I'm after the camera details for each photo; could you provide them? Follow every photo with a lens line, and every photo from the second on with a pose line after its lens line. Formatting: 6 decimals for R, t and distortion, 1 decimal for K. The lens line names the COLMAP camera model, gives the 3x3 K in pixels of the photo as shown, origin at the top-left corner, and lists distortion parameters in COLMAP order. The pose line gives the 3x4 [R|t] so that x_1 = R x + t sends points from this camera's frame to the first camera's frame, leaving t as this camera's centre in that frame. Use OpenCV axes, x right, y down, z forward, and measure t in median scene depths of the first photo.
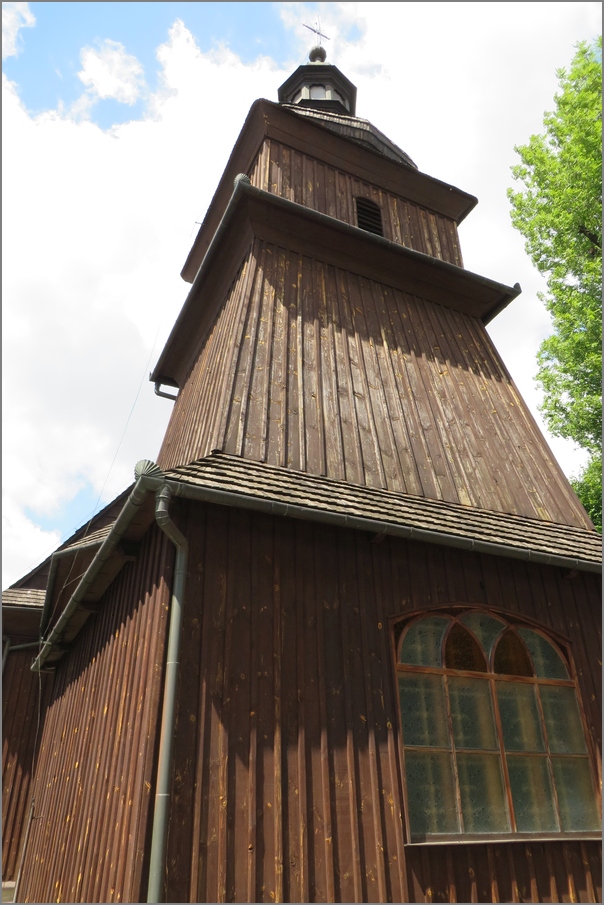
lens RADIAL K [[674.5, 0, 302.0], [0, 674.5, 452.5], [0, 0, 1]] dist [0.004596, -0.038639]
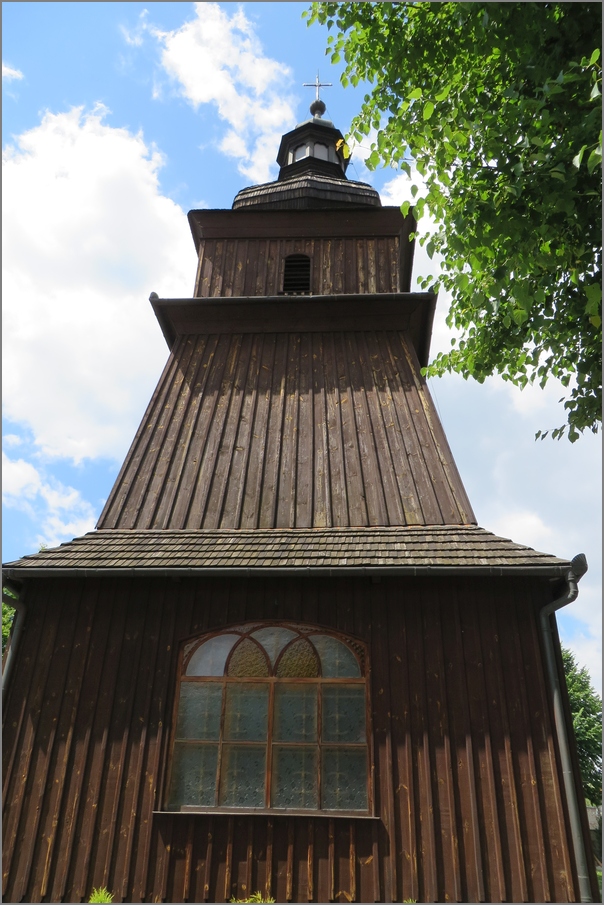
lens RADIAL K [[688.5, 0, 302.0], [0, 688.5, 452.5], [0, 0, 1]] dist [-0.019451, -0.006226]
pose [[0.867218, -0.221475, -0.445962, 1.051985], [0.217306, 0.974181, -0.061228, 0.028007], [0.448008, -0.043812, 0.892955, -0.050194]]
